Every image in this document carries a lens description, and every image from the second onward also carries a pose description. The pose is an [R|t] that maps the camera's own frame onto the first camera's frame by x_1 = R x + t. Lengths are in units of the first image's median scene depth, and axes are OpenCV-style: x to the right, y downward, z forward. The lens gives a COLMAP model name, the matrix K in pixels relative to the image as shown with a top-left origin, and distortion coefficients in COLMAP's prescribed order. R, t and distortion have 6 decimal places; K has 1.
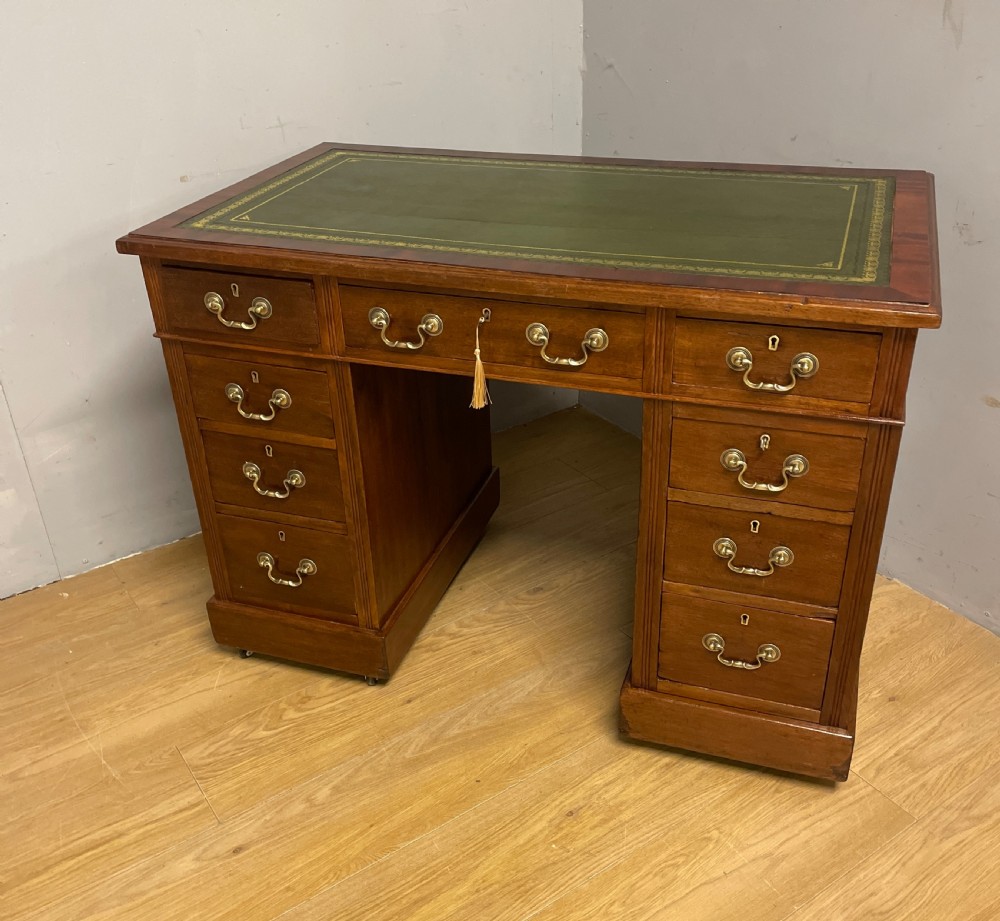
lens RADIAL K [[1004.9, 0, 501.3], [0, 1004.9, 487.6], [0, 0, 1]] dist [0.105096, -0.136753]
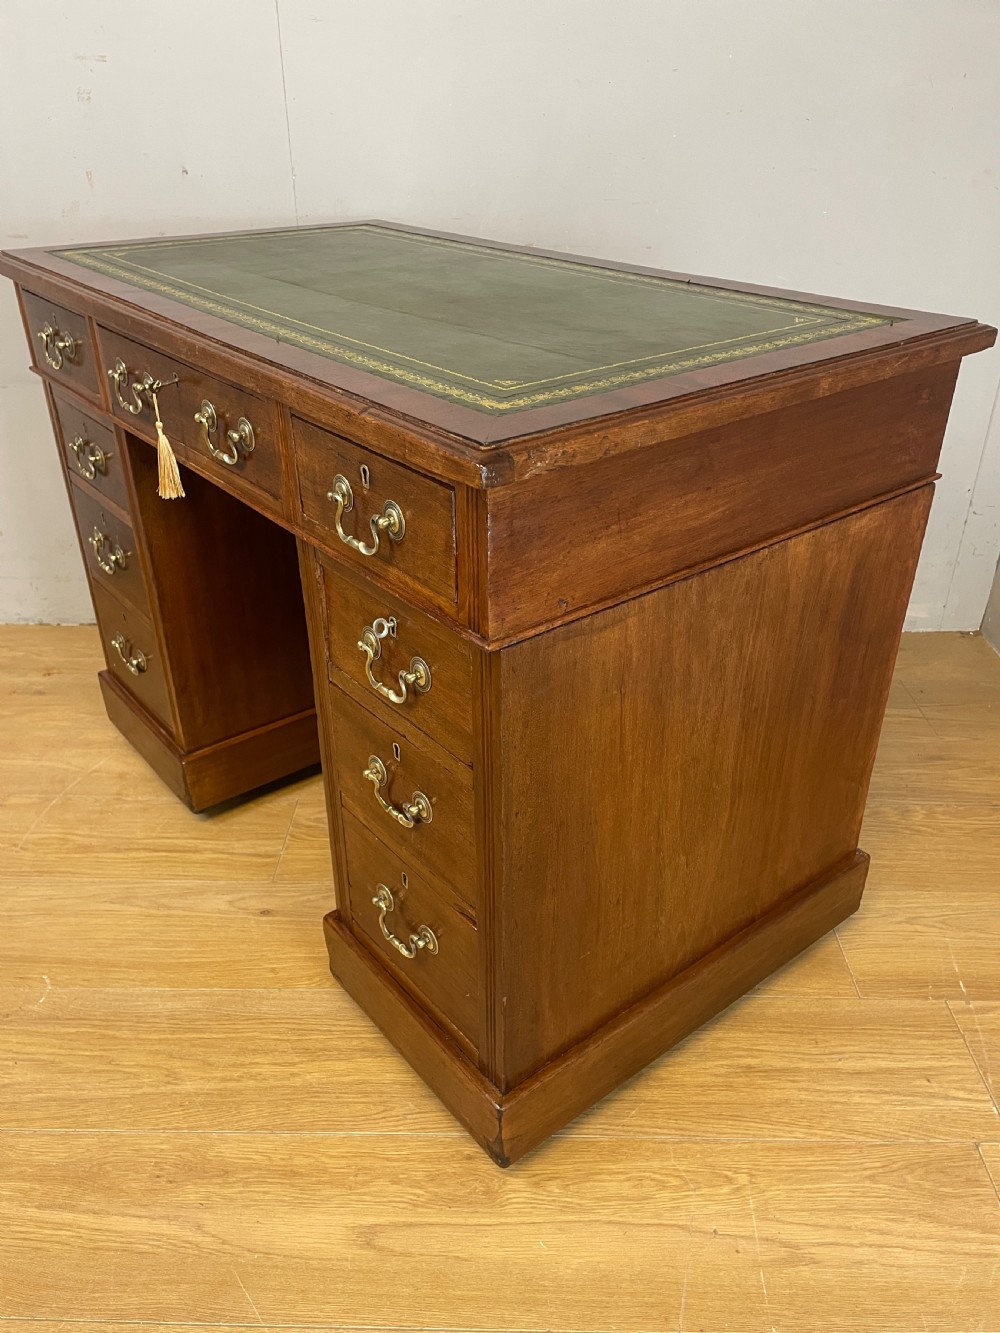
lens RADIAL K [[1011.2, 0, 499.5], [0, 1011.2, 678.8], [0, 0, 1]] dist [0.104176, -0.131826]
pose [[0.813845, 0.311359, -0.490624, 0.314784], [-0.313116, 0.946245, 0.081111, 0.003625], [0.489505, 0.087611, 0.867588, 0.259350]]
